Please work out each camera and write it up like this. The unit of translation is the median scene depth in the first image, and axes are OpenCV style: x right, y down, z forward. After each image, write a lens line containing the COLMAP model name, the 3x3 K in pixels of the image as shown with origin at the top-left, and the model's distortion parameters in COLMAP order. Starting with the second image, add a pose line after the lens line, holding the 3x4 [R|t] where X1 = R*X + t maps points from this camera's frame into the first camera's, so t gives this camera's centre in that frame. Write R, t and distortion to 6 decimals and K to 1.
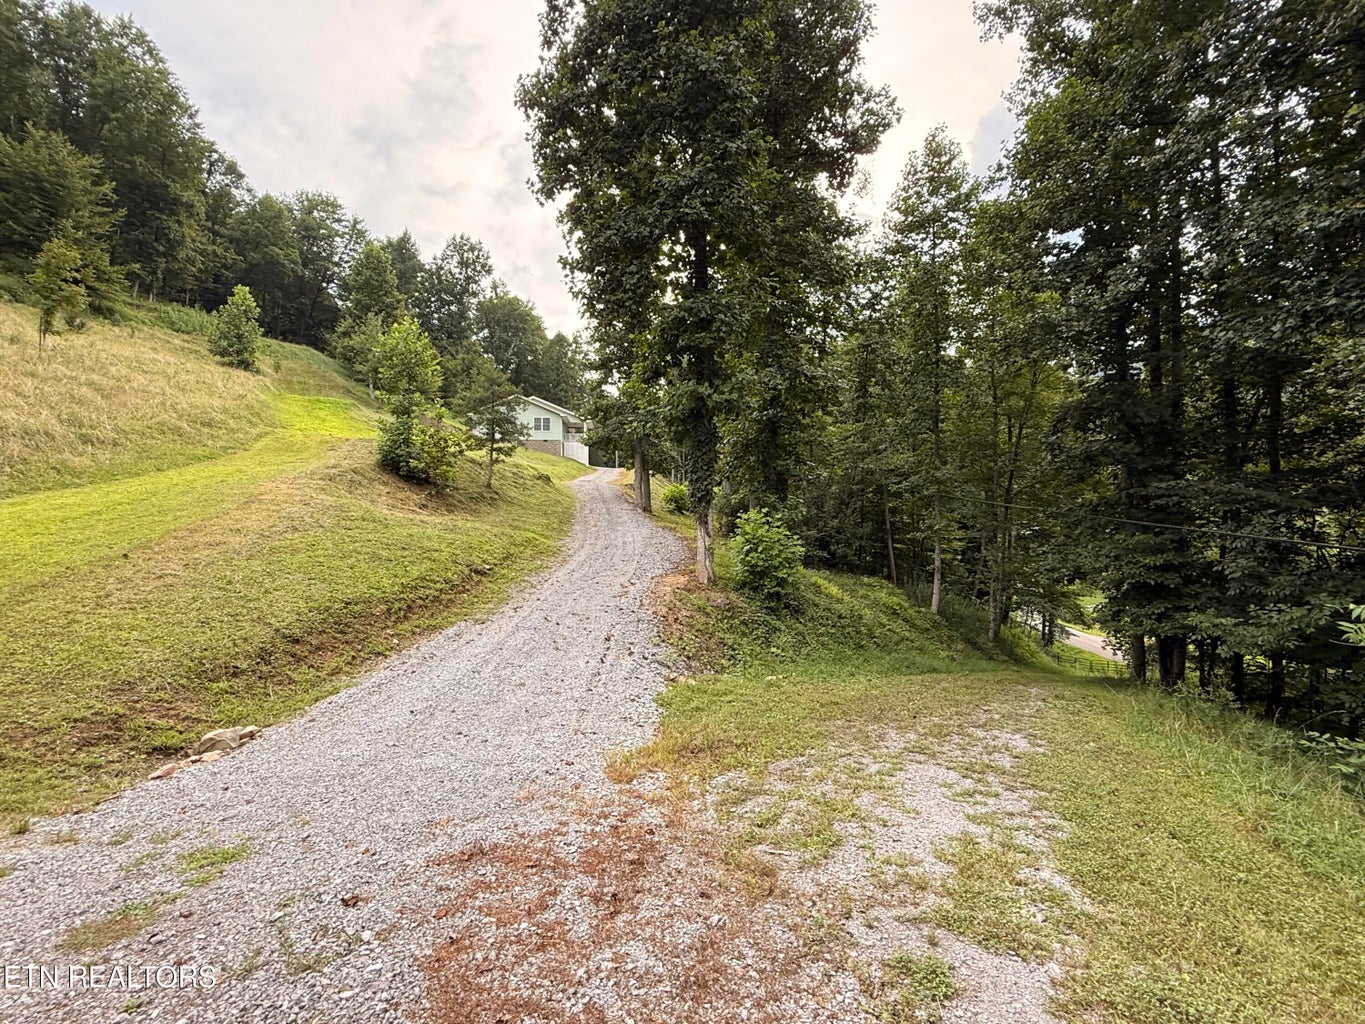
lens RADIAL K [[713.4, 0, 682.5], [0, 713.4, 512.0], [0, 0, 1]] dist [0.003855, 0.000877]
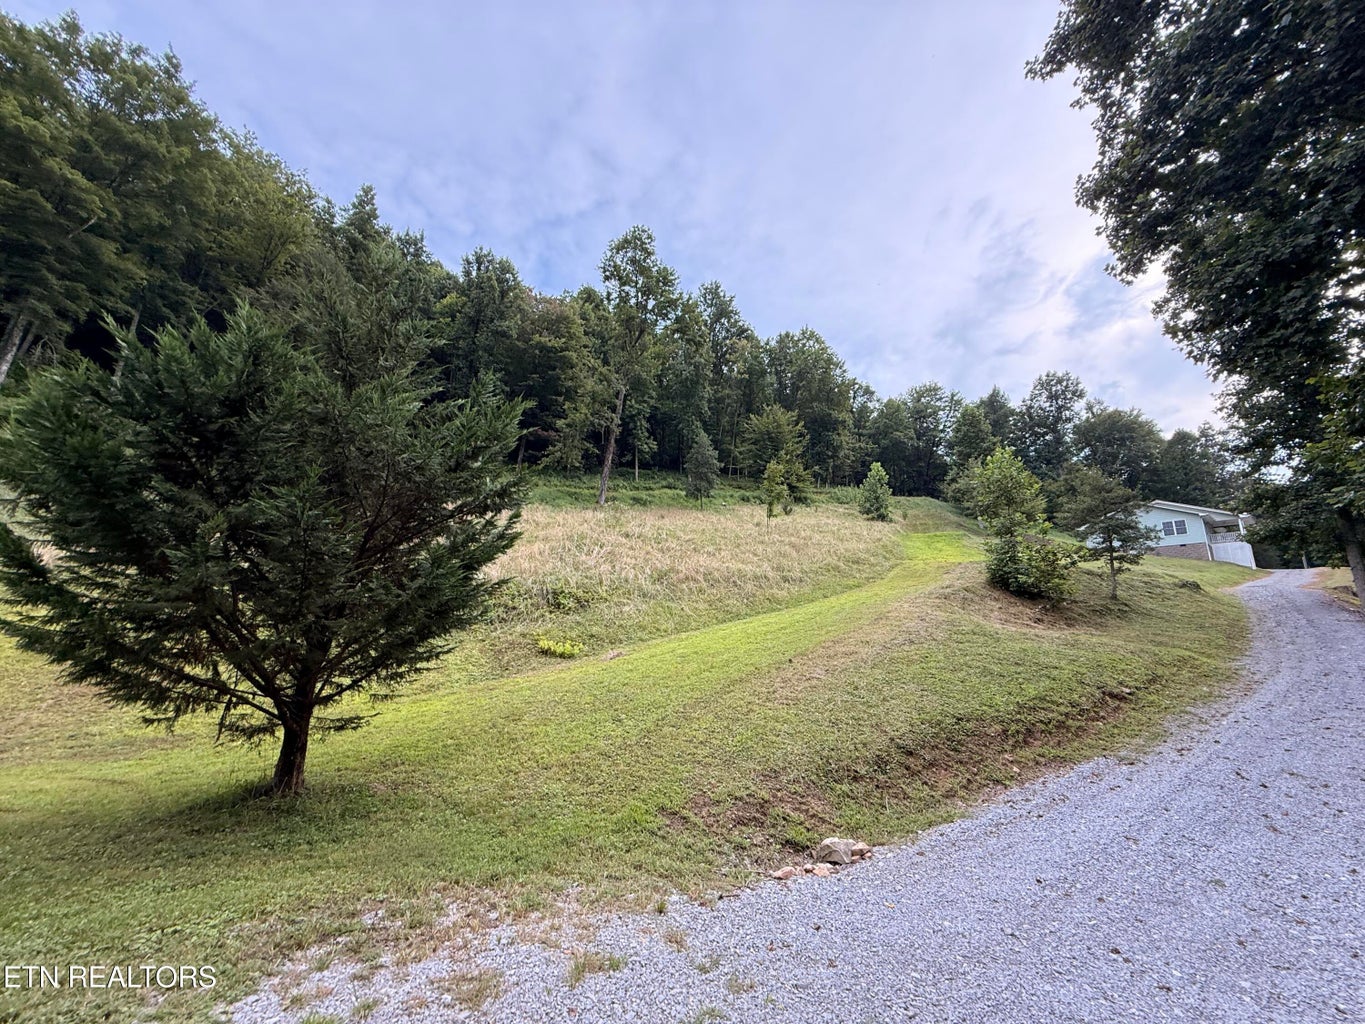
lens RADIAL K [[543.1, 0, 682.5], [0, 543.1, 512.0], [0, 0, 1]] dist [0.000413, -0.000134]
pose [[0.593673, -0.173796, -0.785715, -0.027022], [0.005624, 0.977271, -0.211919, 0.001894], [0.804687, 0.121392, 0.581157, 0.111552]]
